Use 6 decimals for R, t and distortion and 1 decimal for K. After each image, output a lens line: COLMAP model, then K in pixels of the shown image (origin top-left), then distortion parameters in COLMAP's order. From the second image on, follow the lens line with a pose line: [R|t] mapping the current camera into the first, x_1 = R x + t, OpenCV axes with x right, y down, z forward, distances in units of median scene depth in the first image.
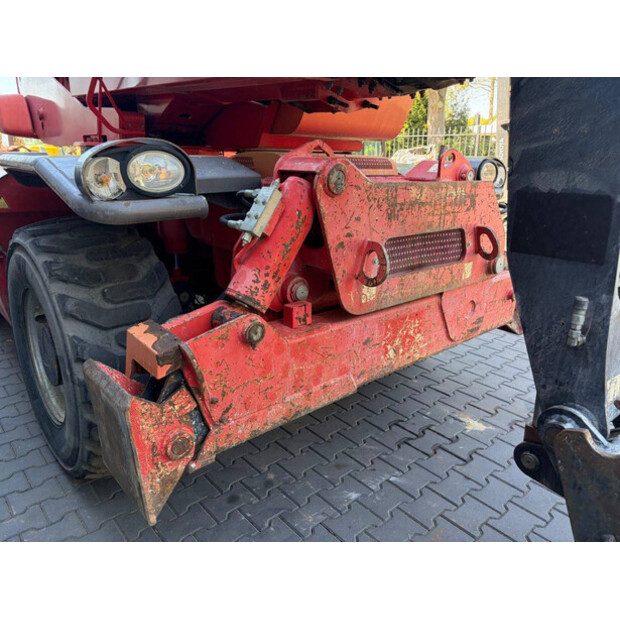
lens RADIAL K [[467.2, 0, 310.5], [0, 467.2, 305.5], [0, 0, 1]] dist [0.056847, -0.067560]
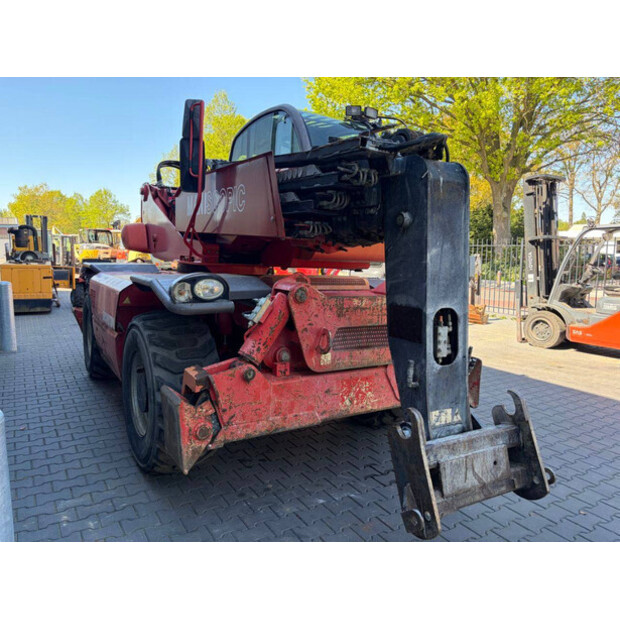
lens RADIAL K [[467.2, 0, 310.5], [0, 467.2, 305.5], [0, 0, 1]] dist [0.056847, -0.067560]
pose [[0.985941, 0.027880, -0.164749, 0.354687], [-0.060562, 0.978565, -0.196831, 0.120726], [0.155730, 0.204041, 0.966497, -0.687928]]
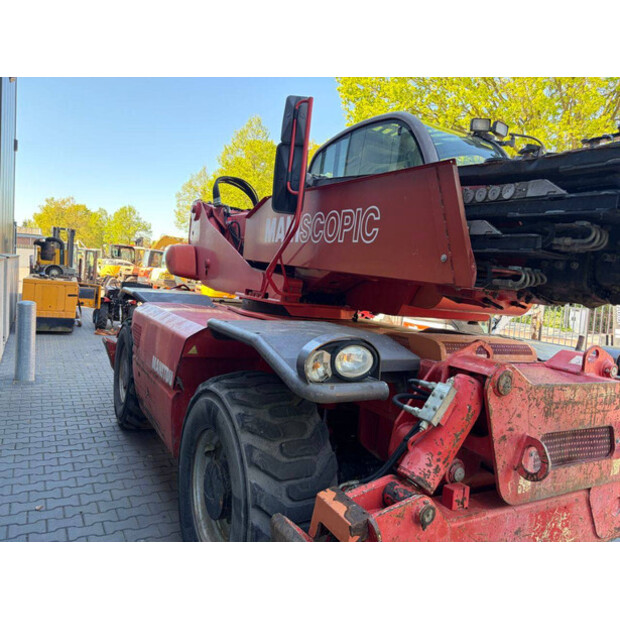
lens RADIAL K [[467.2, 0, 310.5], [0, 467.2, 305.5], [0, 0, 1]] dist [0.056847, -0.067560]
pose [[0.977984, 0.083939, -0.191056, -0.184293], [-0.131384, 0.958973, -0.251214, -0.085314], [0.162131, 0.270785, 0.948888, -0.208311]]
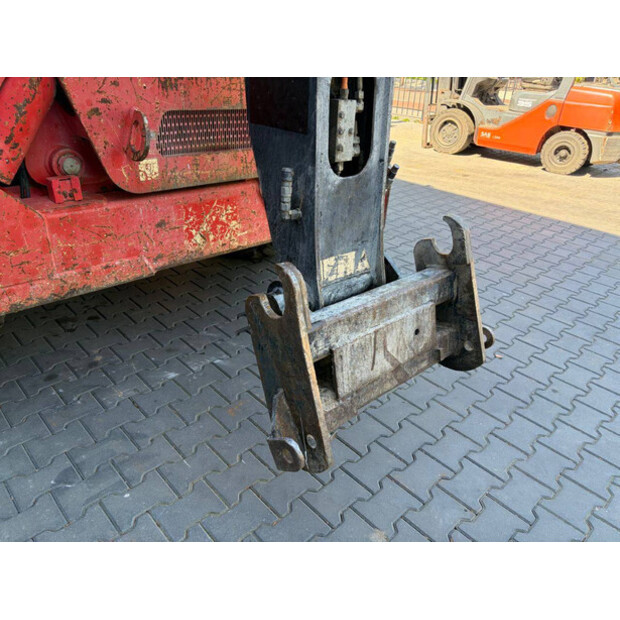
lens RADIAL K [[467.2, 0, 310.5], [0, 467.2, 305.5], [0, 0, 1]] dist [0.056847, -0.067560]
pose [[0.998208, 0.014782, 0.057990, 0.421441], [-0.025197, 0.982747, 0.183230, 0.062908], [-0.054281, -0.184362, 0.981358, -0.021949]]
